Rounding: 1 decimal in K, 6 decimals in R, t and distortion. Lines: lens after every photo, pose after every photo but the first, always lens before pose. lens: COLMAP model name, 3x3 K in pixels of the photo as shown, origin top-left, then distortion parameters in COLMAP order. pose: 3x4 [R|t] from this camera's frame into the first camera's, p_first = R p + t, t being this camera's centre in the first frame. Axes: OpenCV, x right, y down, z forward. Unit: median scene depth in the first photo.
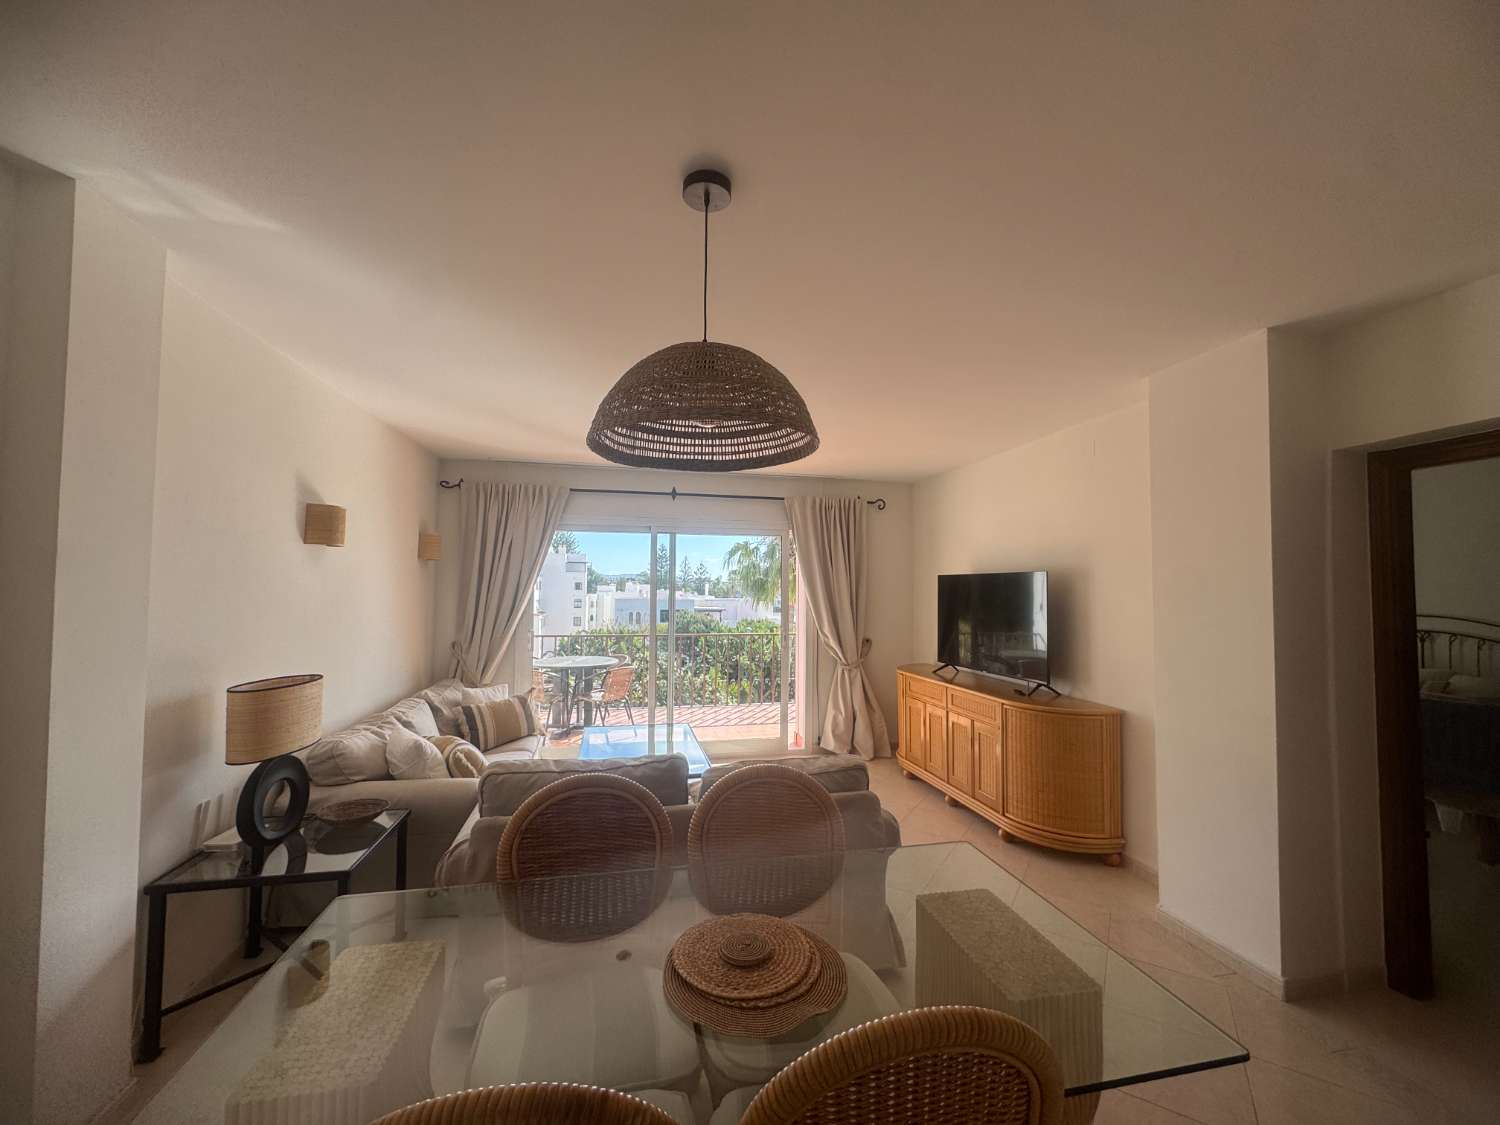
lens RADIAL K [[595.8, 0, 749.2], [0, 595.8, 564.9], [0, 0, 1]] dist [-0.002217, -0.000351]
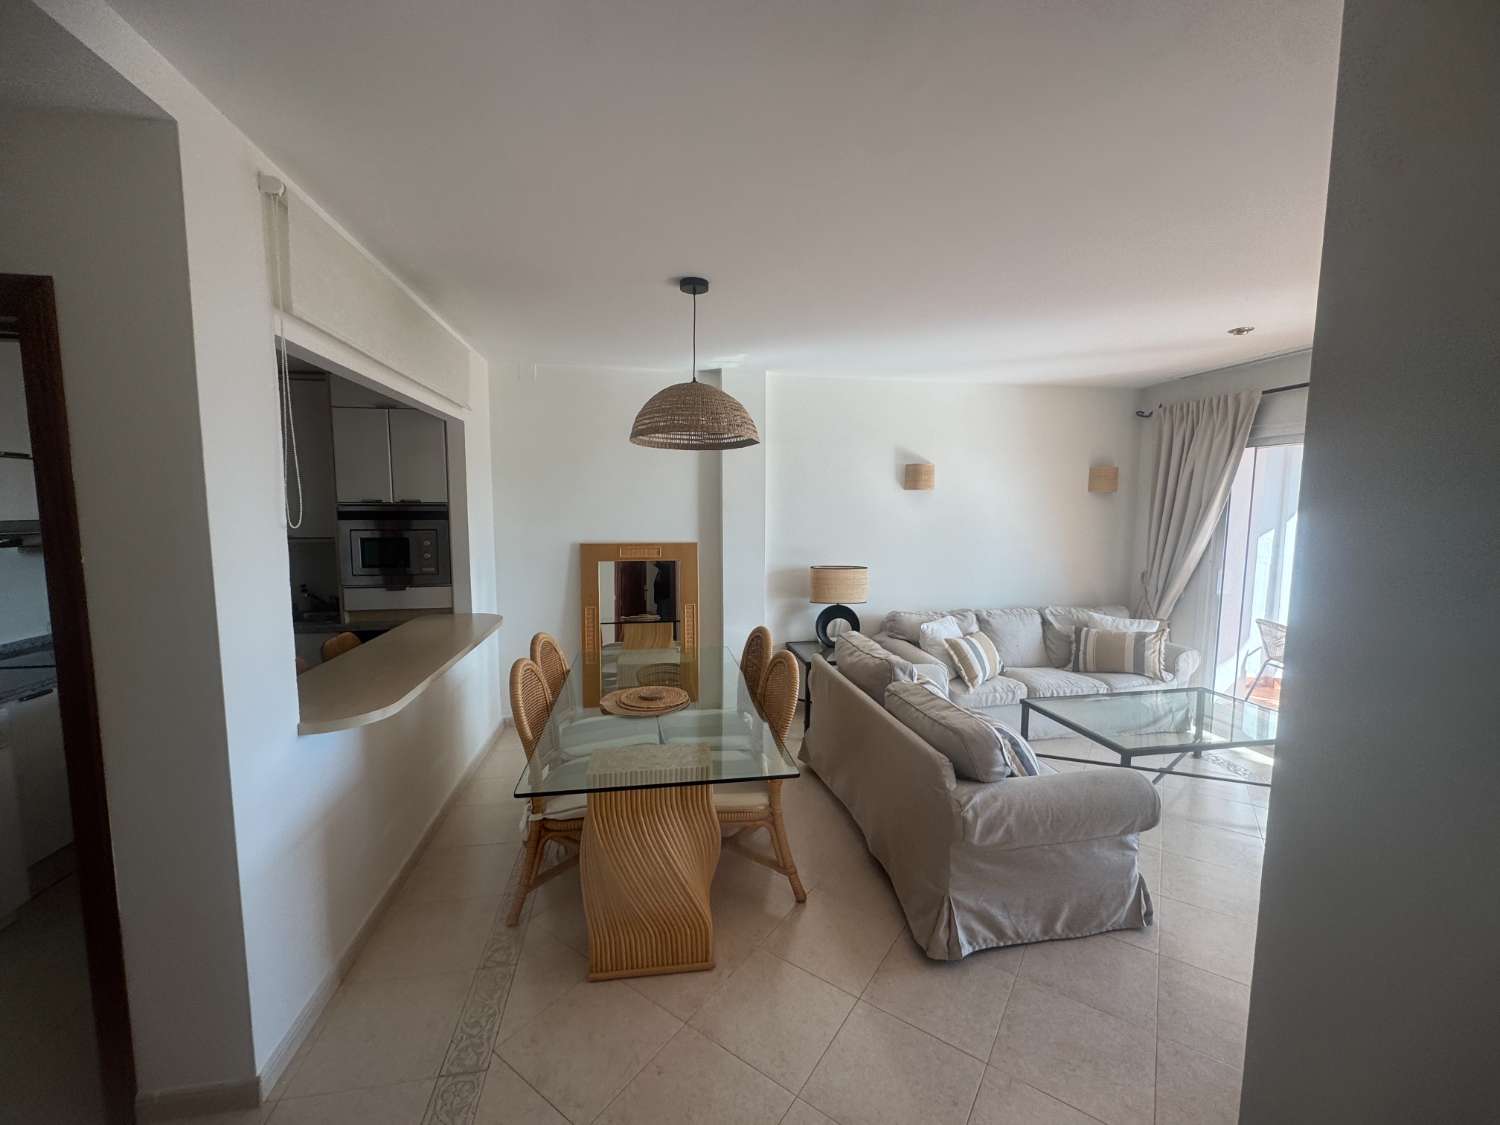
lens RADIAL K [[595.8, 0, 749.2], [0, 595.8, 564.9], [0, 0, 1]] dist [-0.002217, -0.000351]
pose [[-0.032717, 0.089567, -0.995443, 0.594334], [0.033876, 0.995504, 0.088459, 0.006130], [0.998890, -0.030828, -0.035604, 0.419091]]
